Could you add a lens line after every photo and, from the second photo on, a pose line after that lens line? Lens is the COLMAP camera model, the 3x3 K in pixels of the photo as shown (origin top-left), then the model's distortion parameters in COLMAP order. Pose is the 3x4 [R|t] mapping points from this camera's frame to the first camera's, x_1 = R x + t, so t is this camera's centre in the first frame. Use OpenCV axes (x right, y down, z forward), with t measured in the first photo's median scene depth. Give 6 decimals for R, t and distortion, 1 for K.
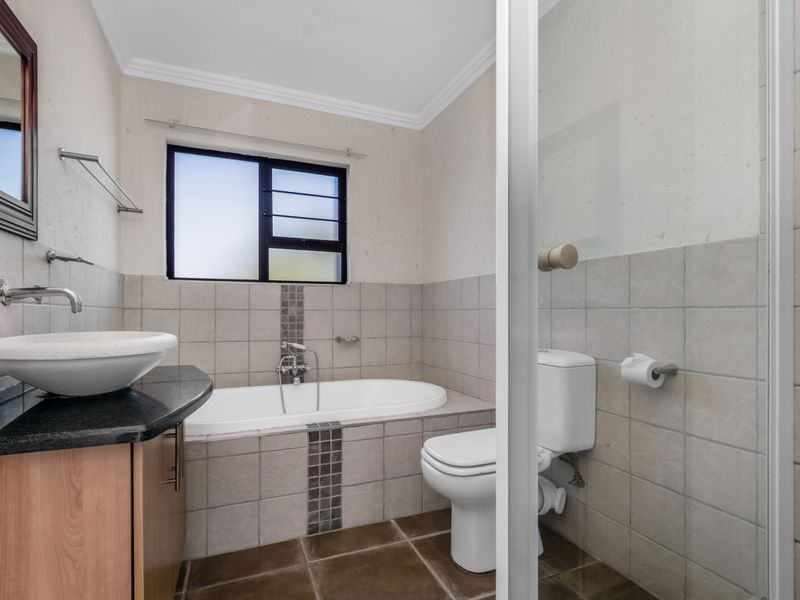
lens RADIAL K [[407.8, 0, 400.2], [0, 407.8, 304.6], [0, 0, 1]] dist [0.001621, 0.000118]
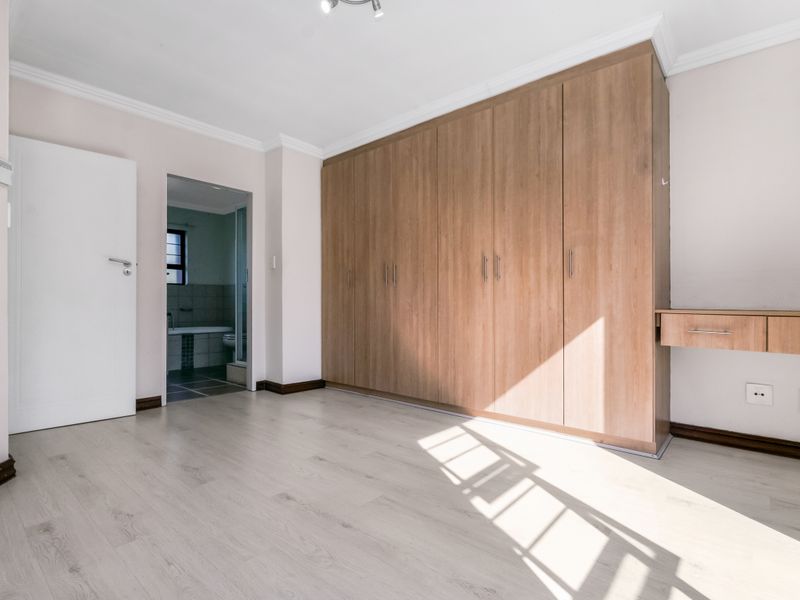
lens RADIAL K [[407.8, 0, 400.2], [0, 407.8, 304.6], [0, 0, 1]] dist [0.001621, 0.000118]
pose [[0.890119, 0.002946, 0.455718, -0.101731], [-0.003438, 0.999994, 0.000251, 0.053042], [-0.455714, -0.001790, 0.890124, -1.470152]]
